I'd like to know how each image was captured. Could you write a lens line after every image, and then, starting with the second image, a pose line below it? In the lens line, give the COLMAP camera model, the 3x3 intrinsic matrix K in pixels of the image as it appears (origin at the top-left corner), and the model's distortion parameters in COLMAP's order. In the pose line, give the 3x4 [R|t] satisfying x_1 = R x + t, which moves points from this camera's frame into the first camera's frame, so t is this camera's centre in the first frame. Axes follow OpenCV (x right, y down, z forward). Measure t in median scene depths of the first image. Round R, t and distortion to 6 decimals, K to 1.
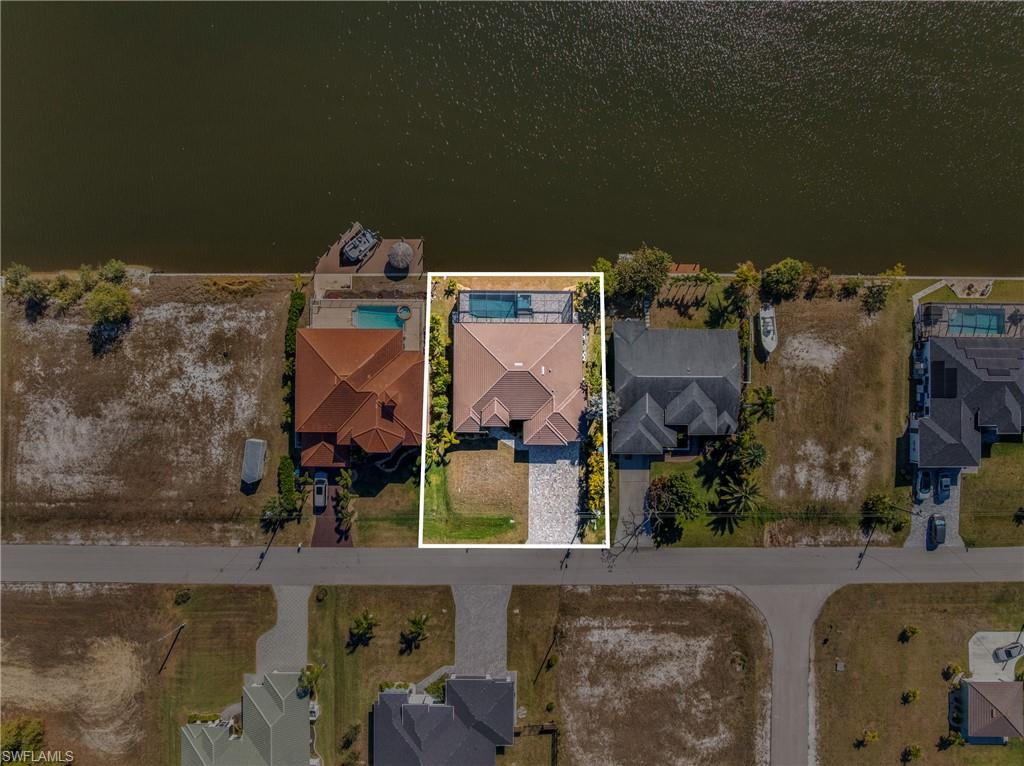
lens RADIAL K [[722.3, 0, 512.0], [0, 722.3, 383.0], [0, 0, 1]] dist [-0.021901, -0.004819]
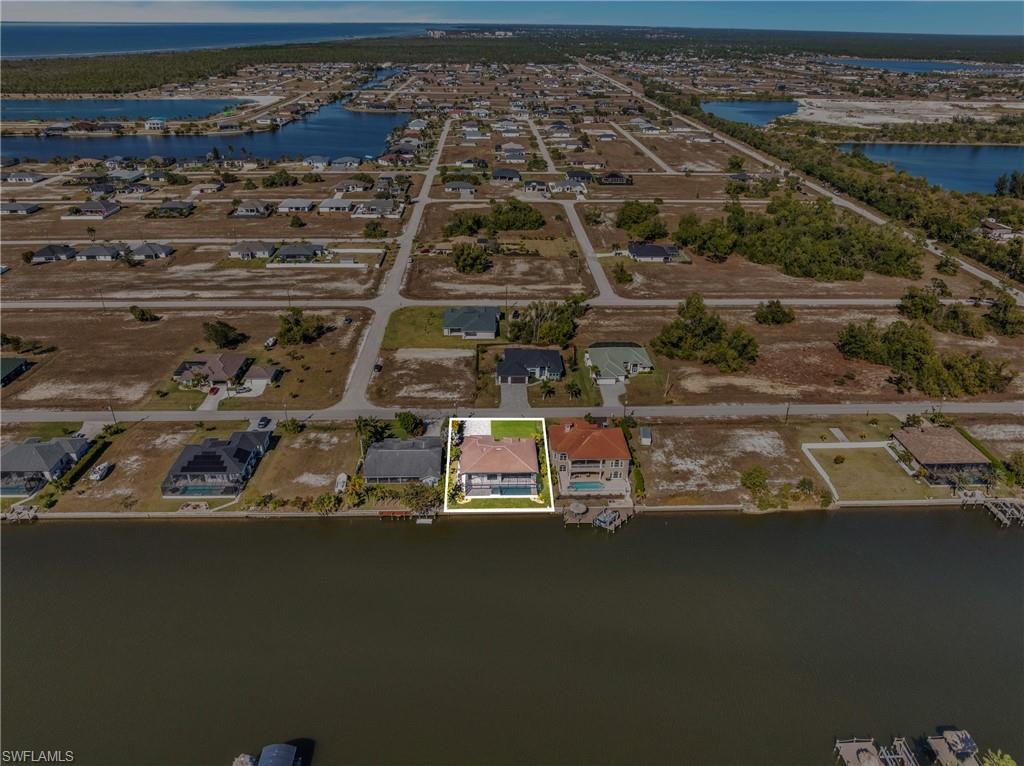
lens RADIAL K [[722.3, 0, 512.0], [0, 722.3, 383.0], [0, 0, 1]] dist [-0.021901, -0.004819]
pose [[-0.998806, -0.000837, -0.048852, 0.059628], [-0.043573, -0.437108, 0.898353, -1.407000], [-0.022106, 0.899409, 0.436549, 0.105725]]
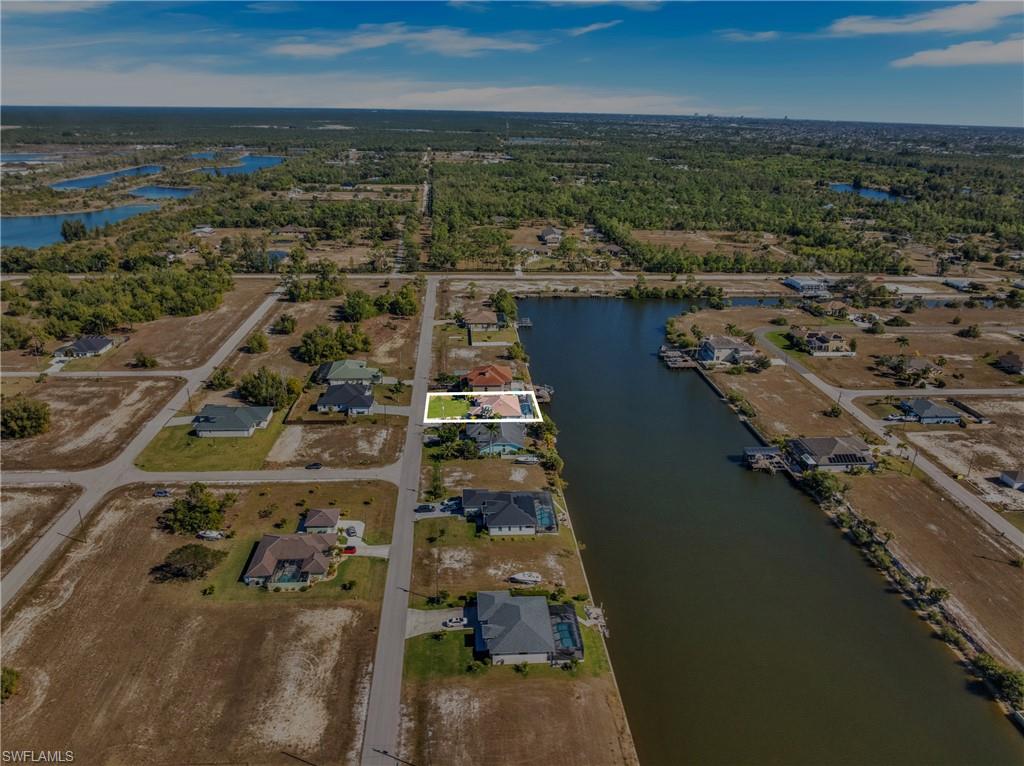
lens RADIAL K [[722.3, 0, 512.0], [0, 722.3, 383.0], [0, 0, 1]] dist [-0.021901, -0.004819]
pose [[0.081137, 0.348188, -0.933907, 2.188731], [-0.996703, 0.028802, -0.075855, 0.119676], [0.000487, 0.936982, 0.349377, 0.074830]]
